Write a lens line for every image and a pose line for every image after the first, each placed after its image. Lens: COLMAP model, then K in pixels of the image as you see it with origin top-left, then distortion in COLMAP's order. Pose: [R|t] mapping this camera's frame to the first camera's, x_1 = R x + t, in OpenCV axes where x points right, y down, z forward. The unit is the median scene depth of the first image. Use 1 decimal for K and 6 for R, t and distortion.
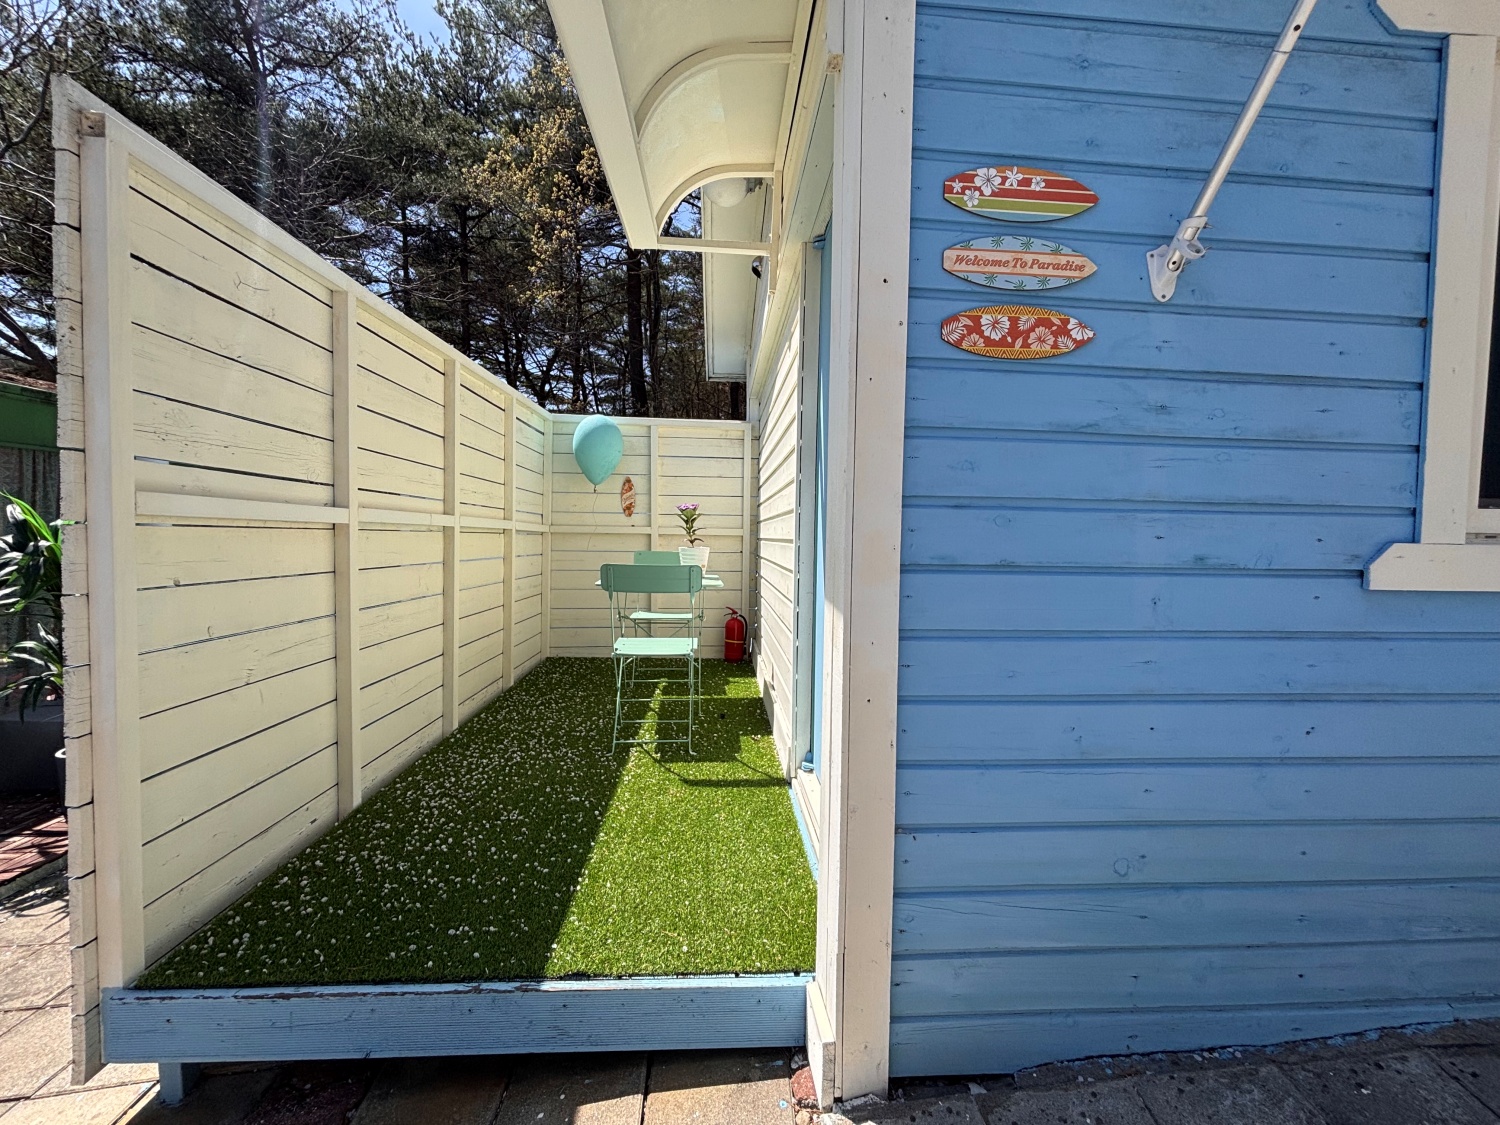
lens RADIAL K [[595.5, 0, 750.0], [0, 595.5, 562.5], [0, 0, 1]] dist [-0.000276, -0.000042]
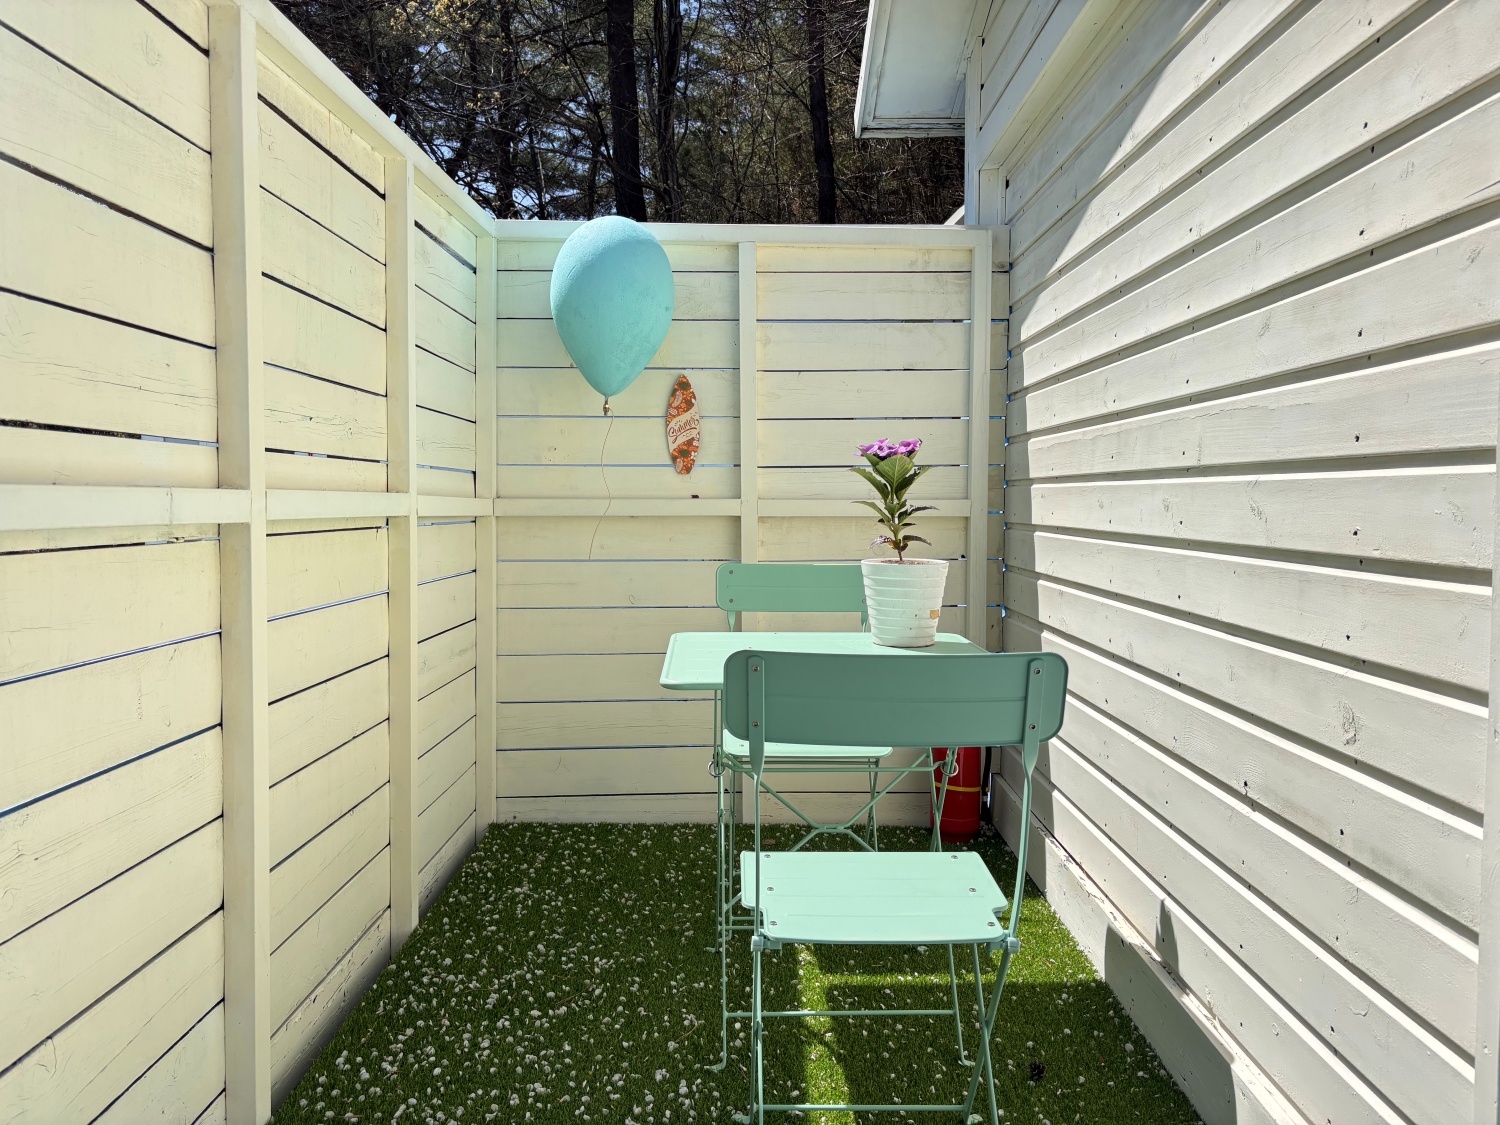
lens RADIAL K [[1127.6, 0, 750.0], [0, 1127.6, 562.5], [0, 0, 1]] dist [0.011967, 0.006184]
pose [[0.997734, -0.012136, -0.066186, -0.124883], [0.013049, 0.999825, 0.013372, -0.030263], [0.066012, -0.014206, 0.997718, 0.275001]]
